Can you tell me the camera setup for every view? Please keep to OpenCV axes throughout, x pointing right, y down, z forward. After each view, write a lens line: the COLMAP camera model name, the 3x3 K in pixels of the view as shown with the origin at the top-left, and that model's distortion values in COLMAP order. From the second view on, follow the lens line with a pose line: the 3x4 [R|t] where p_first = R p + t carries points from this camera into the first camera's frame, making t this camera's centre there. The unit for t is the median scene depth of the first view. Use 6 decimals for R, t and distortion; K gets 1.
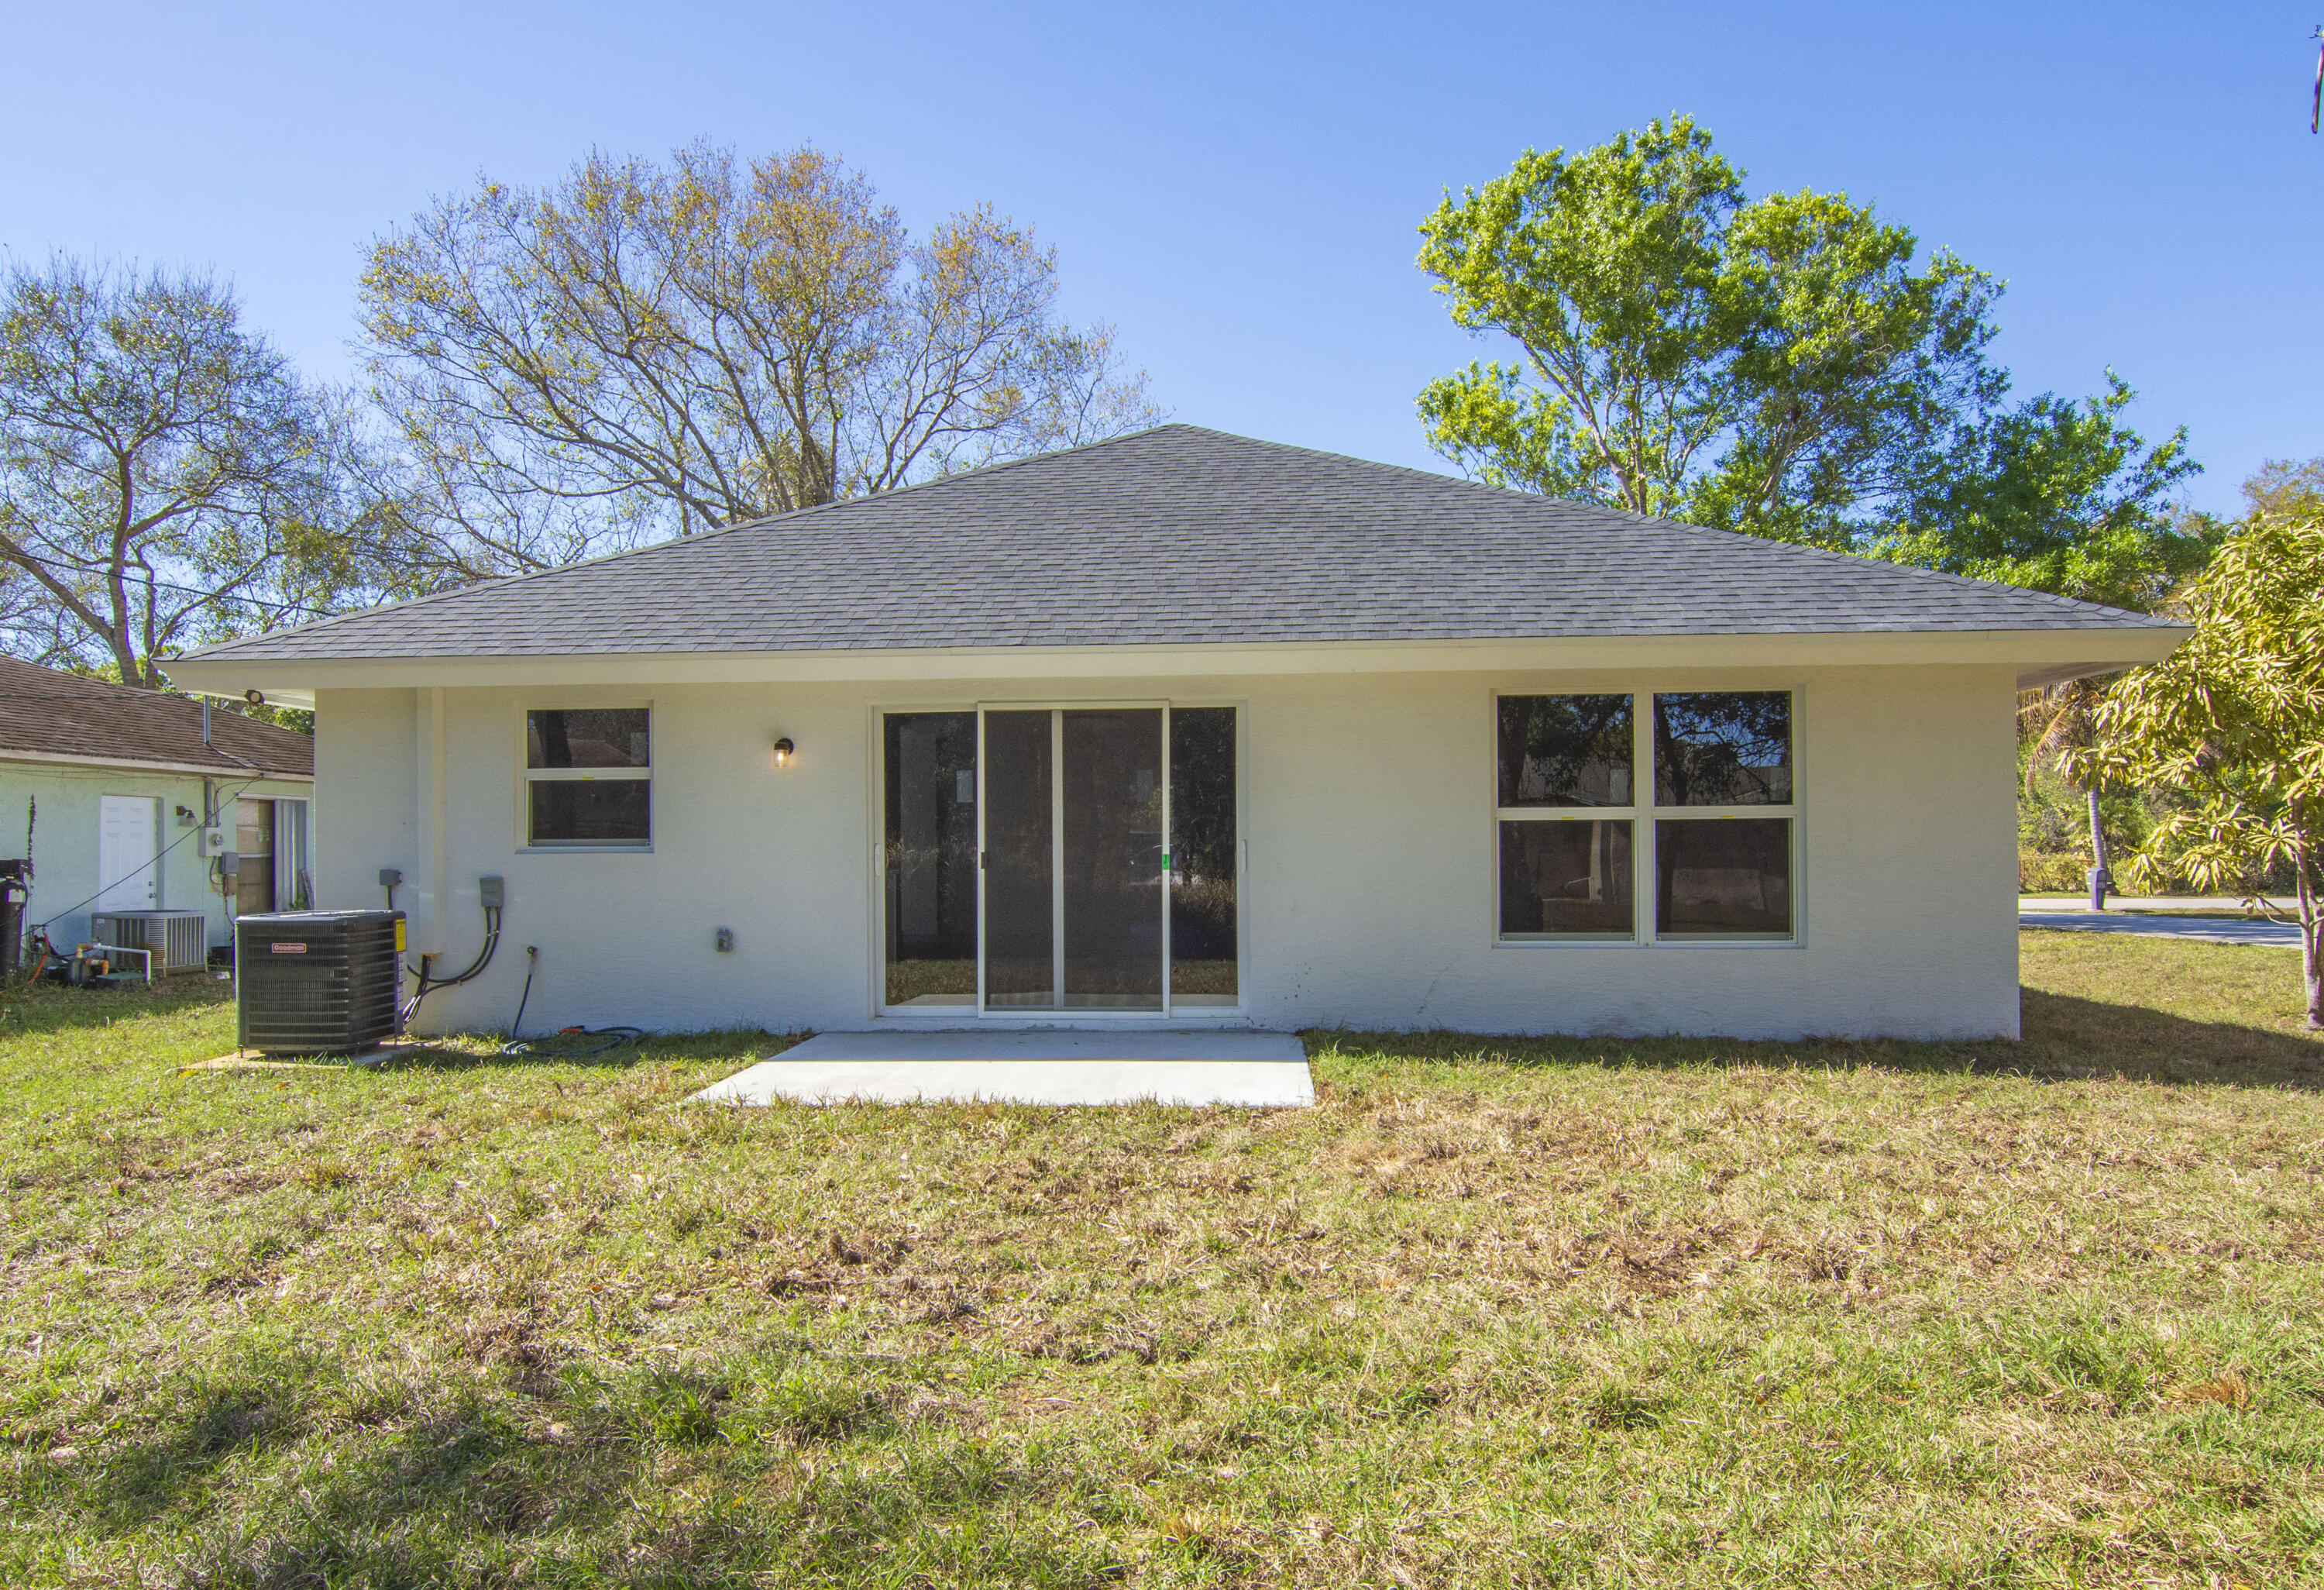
lens RADIAL K [[1079.1, 0, 1163.4], [0, 1079.1, 832.3], [0, 0, 1]] dist [-0.000315, -0.000556]
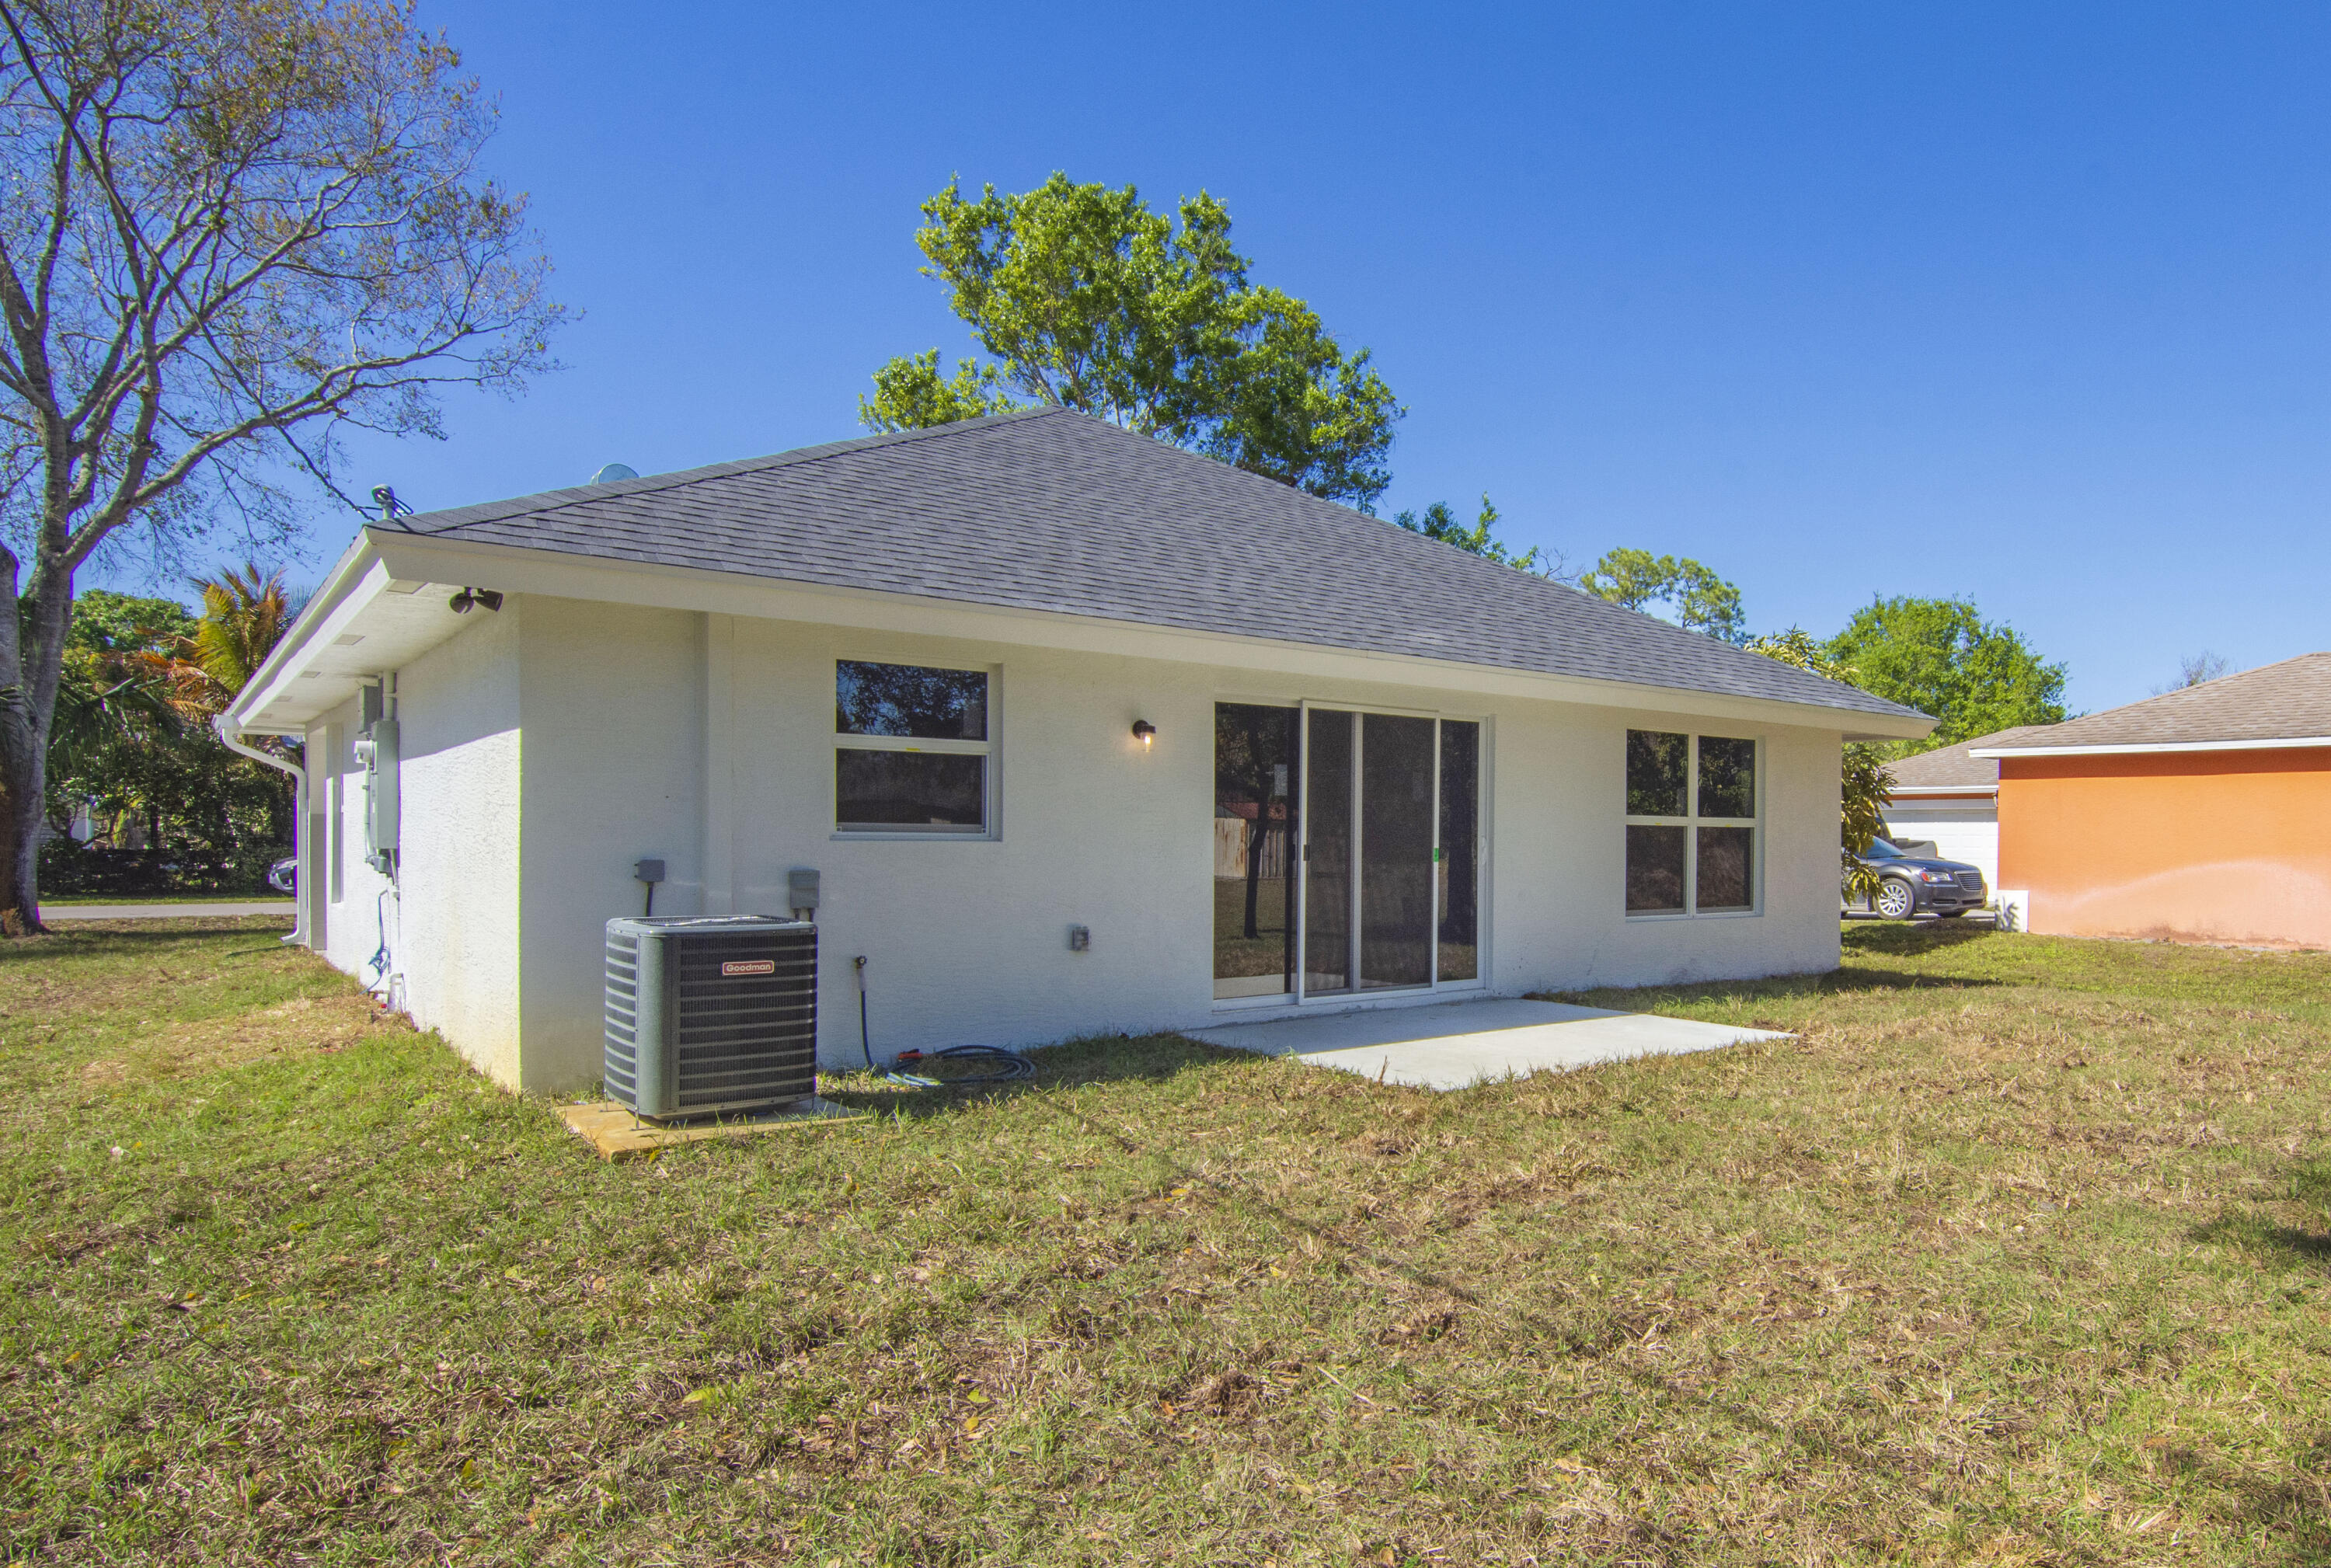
lens RADIAL K [[1110.5, 0, 1164.9], [0, 1110.5, 843.8], [0, 0, 1]] dist [-0.002523, -0.000366]
pose [[0.831036, 0.011058, 0.556108, -0.875894], [-0.021778, 0.999683, 0.012665, 0.006753], [-0.555792, -0.022636, 0.831013, 0.194354]]
